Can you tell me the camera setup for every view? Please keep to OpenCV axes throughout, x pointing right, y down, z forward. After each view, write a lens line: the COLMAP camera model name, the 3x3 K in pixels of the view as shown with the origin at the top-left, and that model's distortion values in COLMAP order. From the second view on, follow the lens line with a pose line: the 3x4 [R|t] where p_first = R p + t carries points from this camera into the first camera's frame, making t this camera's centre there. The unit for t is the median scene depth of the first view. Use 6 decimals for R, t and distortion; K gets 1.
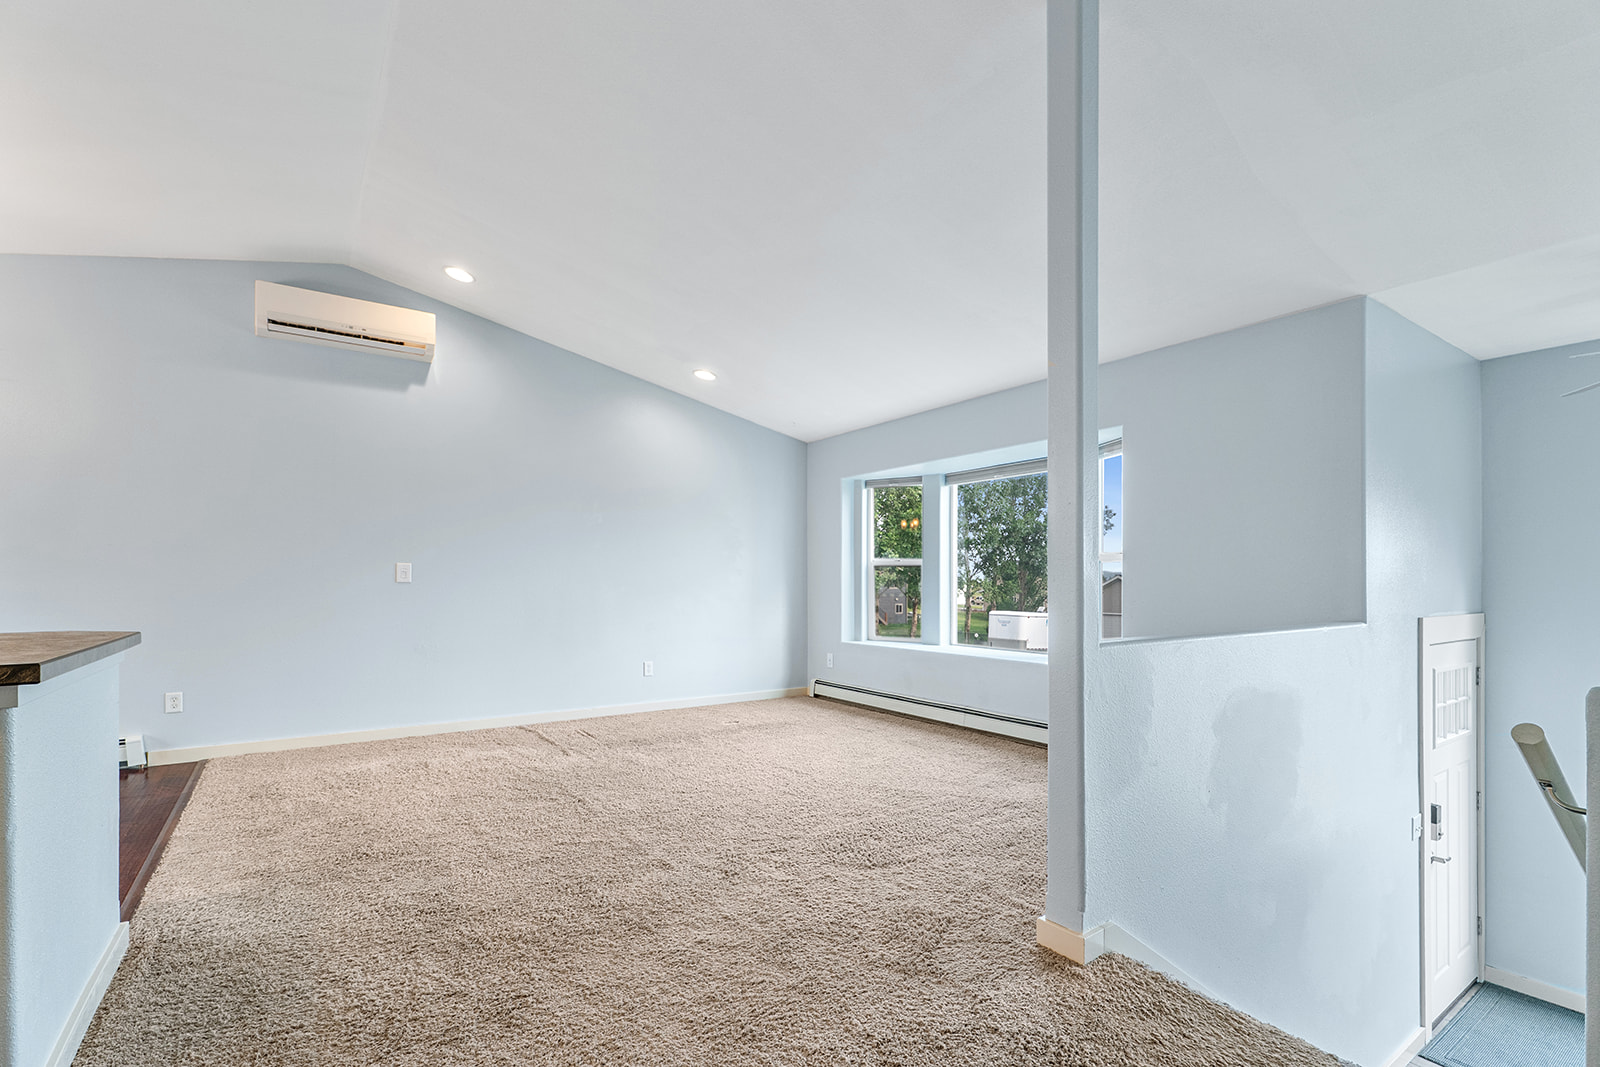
lens RADIAL K [[721.8, 0, 786.2], [0, 721.8, 572.6], [0, 0, 1]] dist [0.001536, 0.000255]
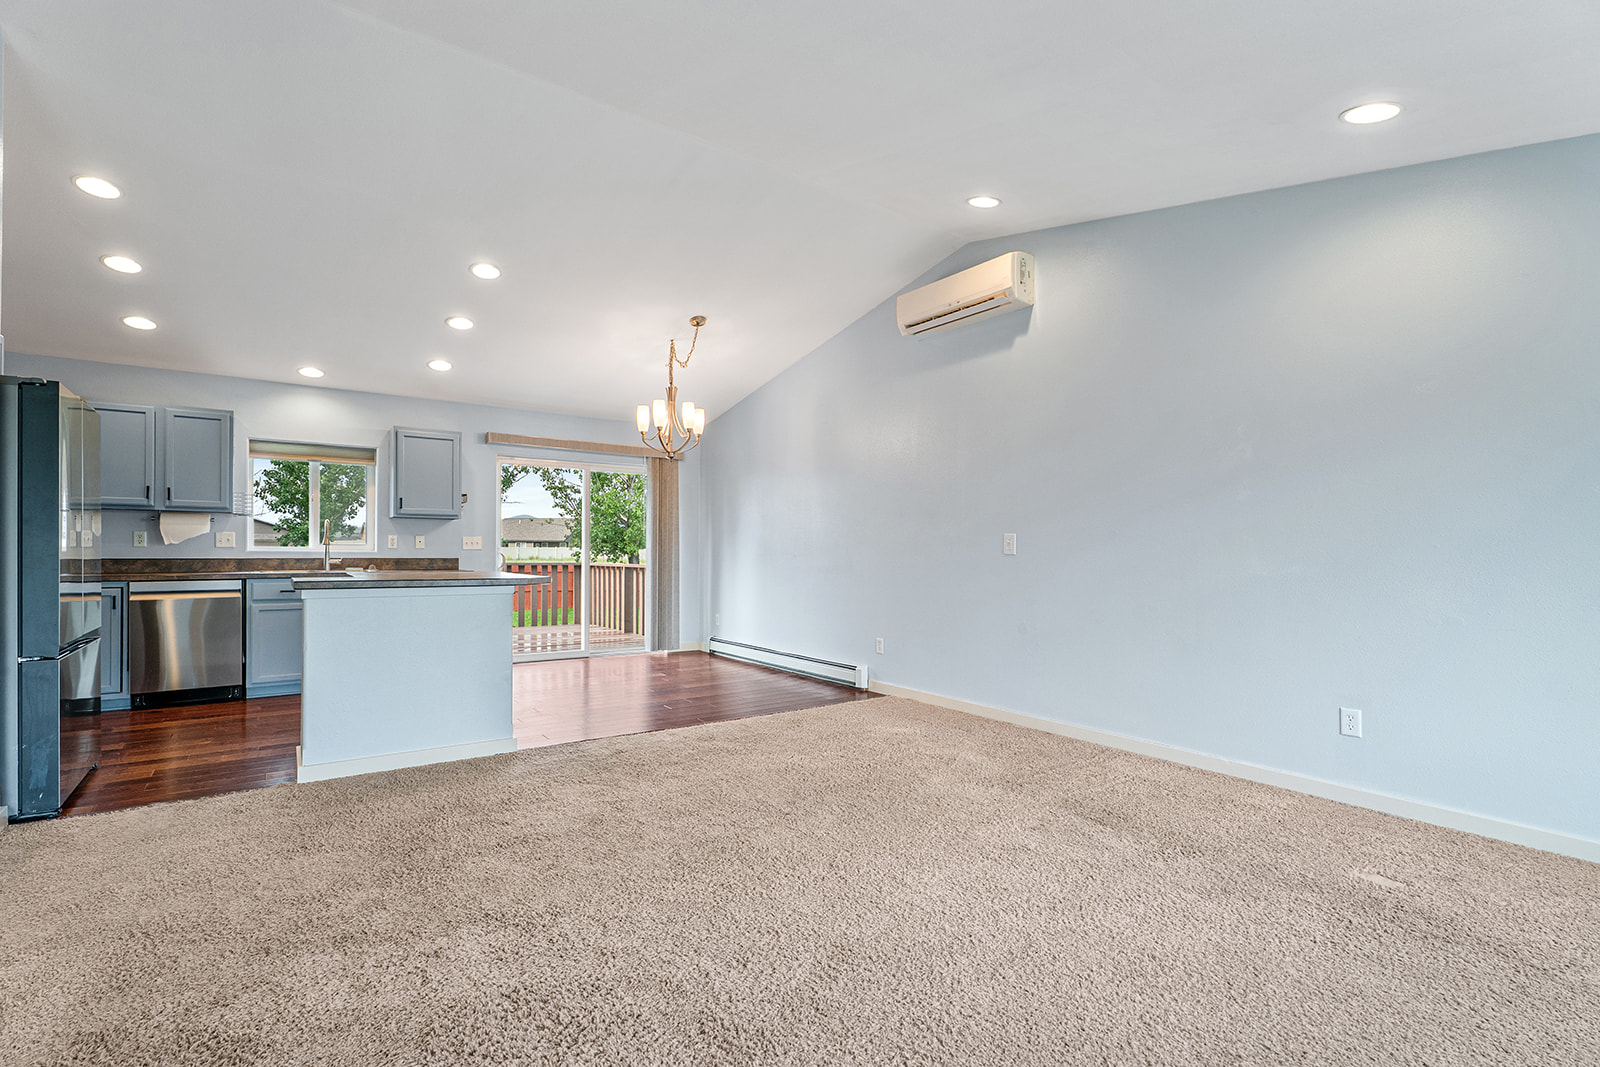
lens RADIAL K [[736.7, 0, 796.8], [0, 736.7, 550.9], [0, 0, 1]] dist [0.002487, 0.000185]
pose [[0.025651, -0.000680, -0.999671, 0.406407], [0.008028, 0.999968, -0.000475, 0.007256], [0.999639, -0.008014, 0.025656, 0.704759]]
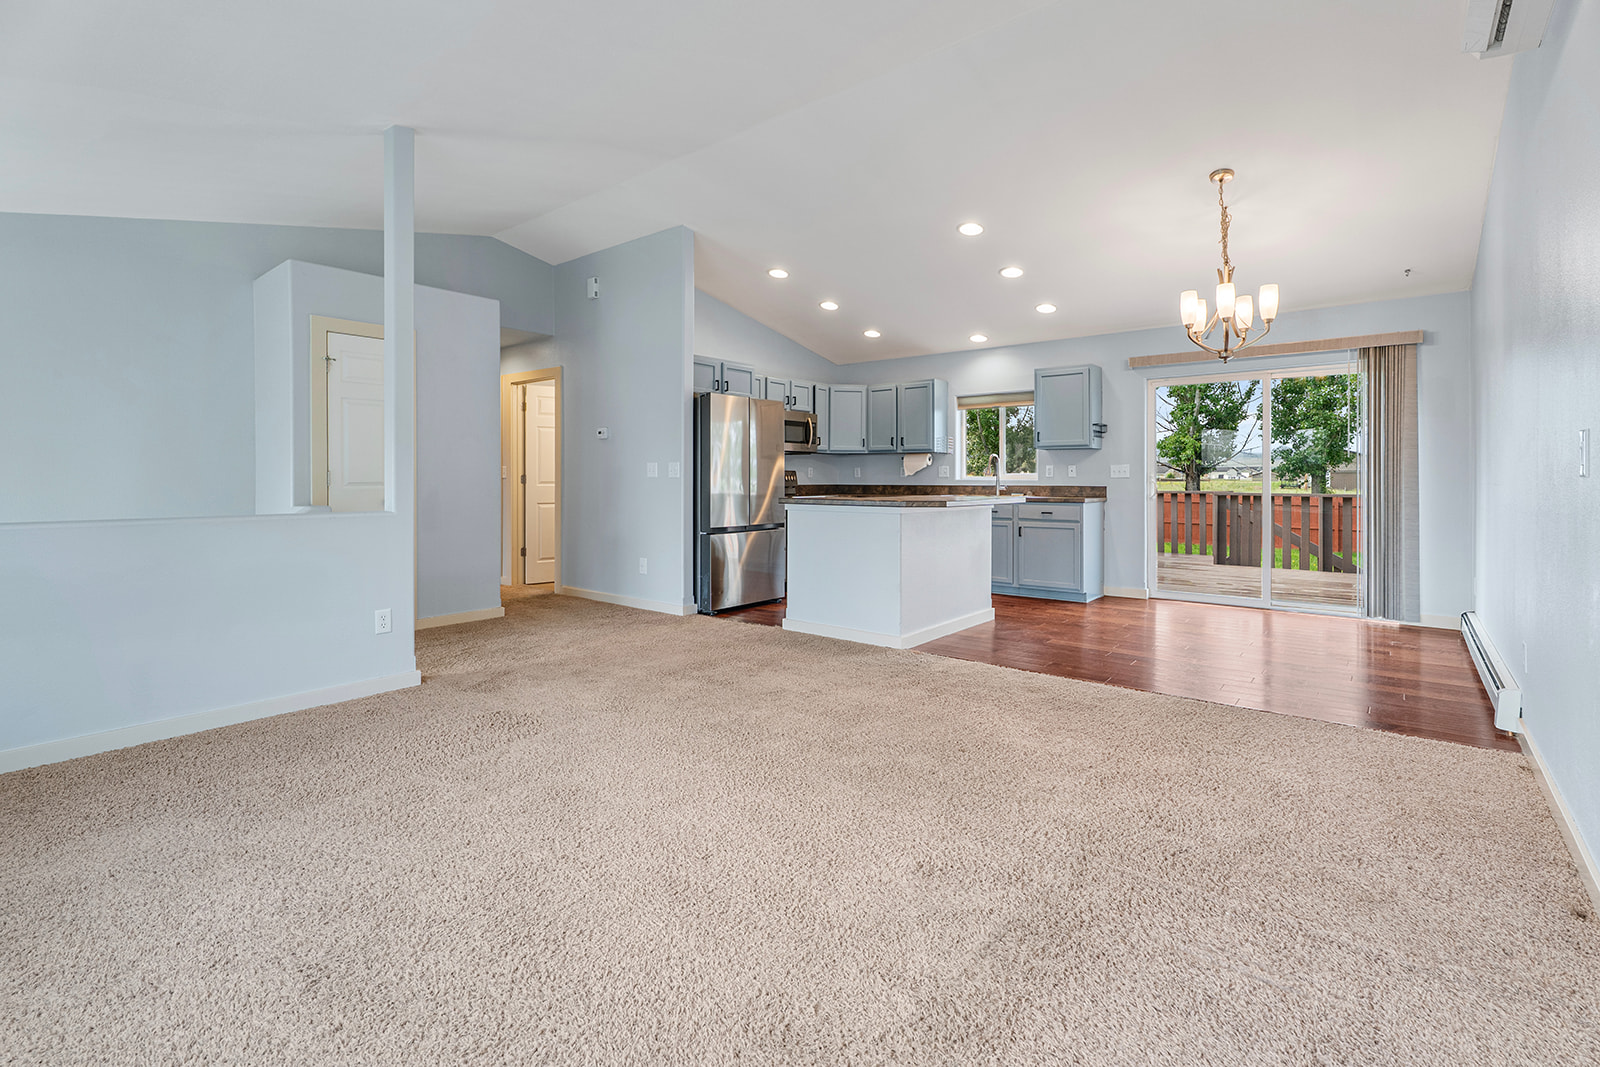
lens RADIAL K [[737.9, 0, 783.9], [0, 737.9, 485.3], [0, 0, 1]] dist [-0.001425, -0.000365]
pose [[-0.961971, 0.001225, -0.273149, 0.004211], [0.002936, 0.999979, -0.005854, 0.019185], [0.273136, -0.006433, -0.961954, 1.273007]]
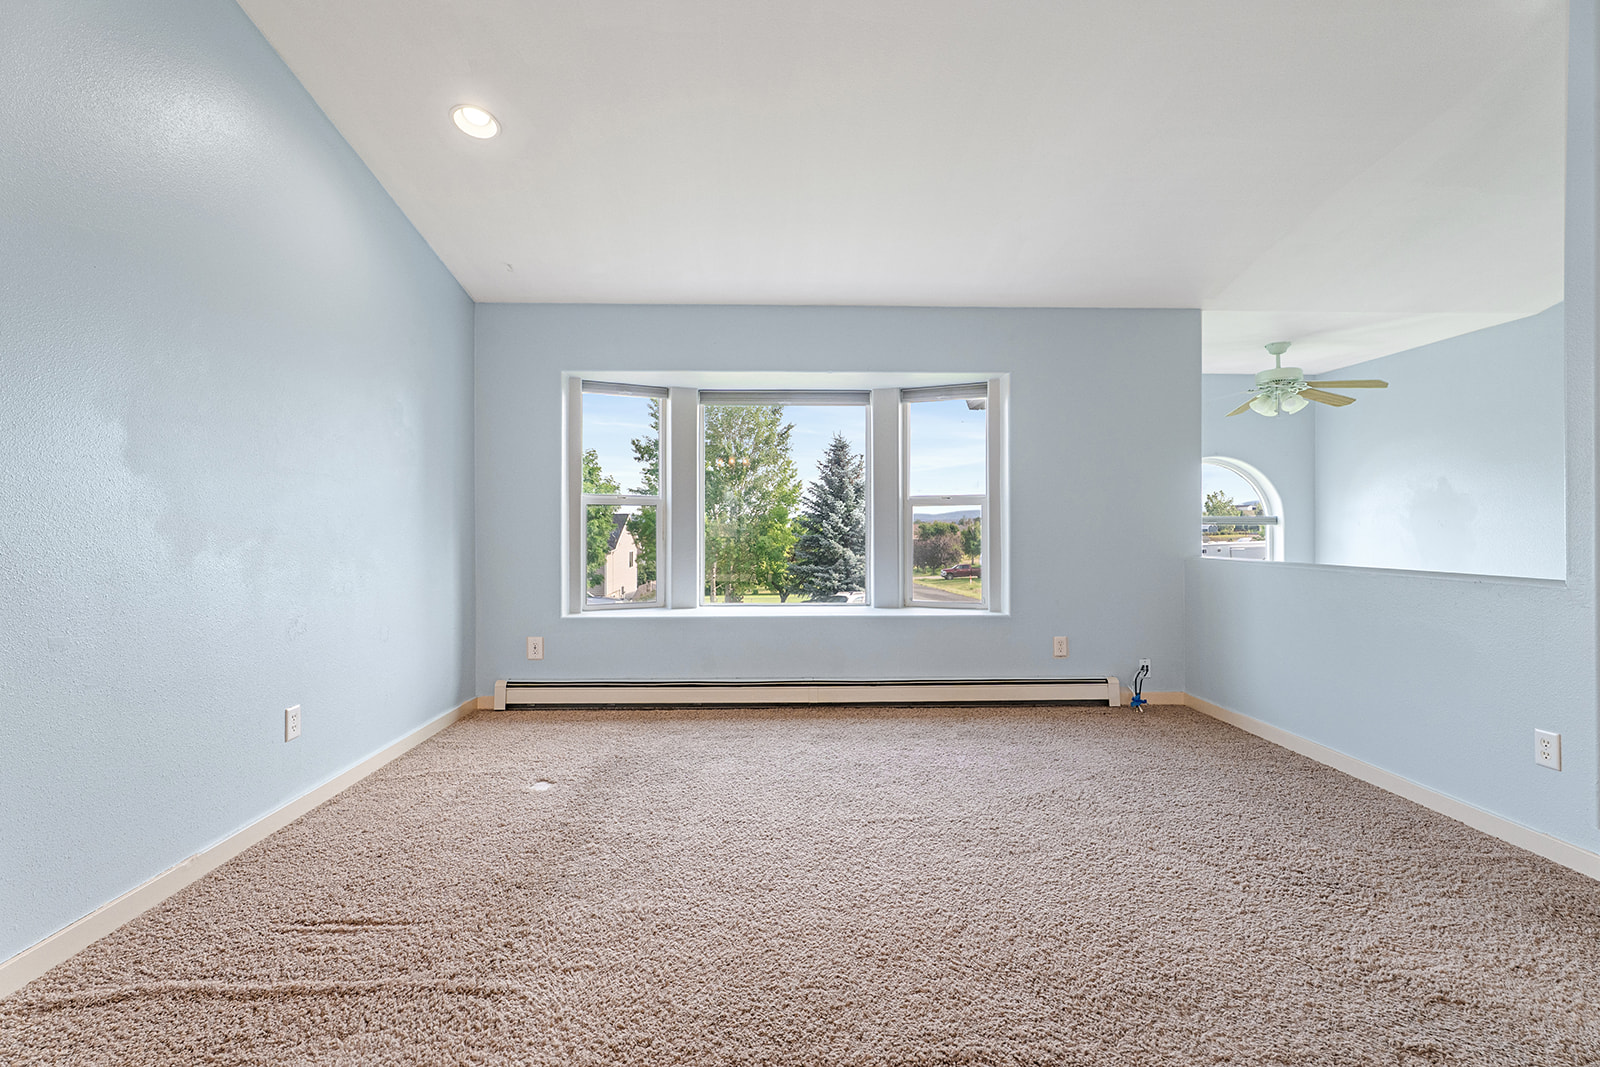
lens RADIAL K [[719.6, 0, 791.6], [0, 719.6, 537.2], [0, 0, 1]] dist [0.000981, 0.000725]
pose [[0.538207, -0.009847, 0.842755, -0.478989], [-0.013078, 0.999714, 0.020033, 0.008055], [-0.842711, -0.021803, 0.537924, 0.612884]]
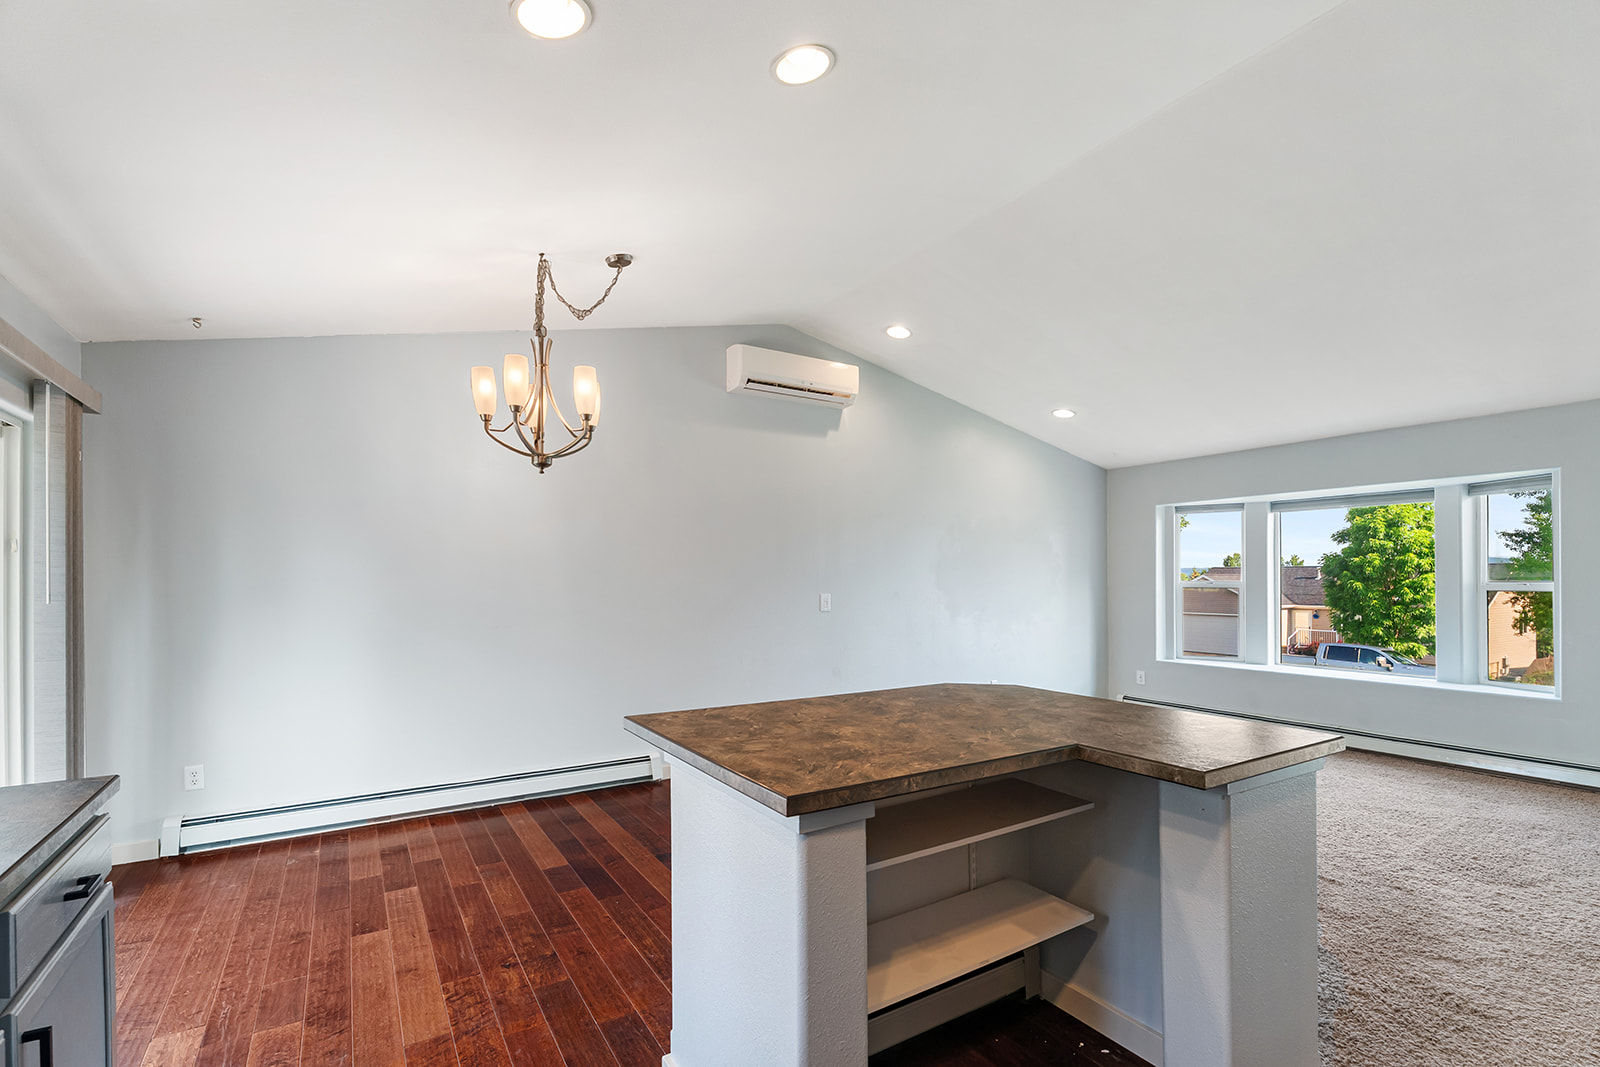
lens RADIAL K [[723.7, 0, 793.6], [0, 723.7, 576.1], [0, 0, 1]] dist [-0.001232, -0.000343]
pose [[0.999014, -0.002576, -0.044318, -0.530715], [0.003017, 0.999946, 0.009900, -0.051355], [0.044290, -0.010024, 0.998968, -0.099381]]
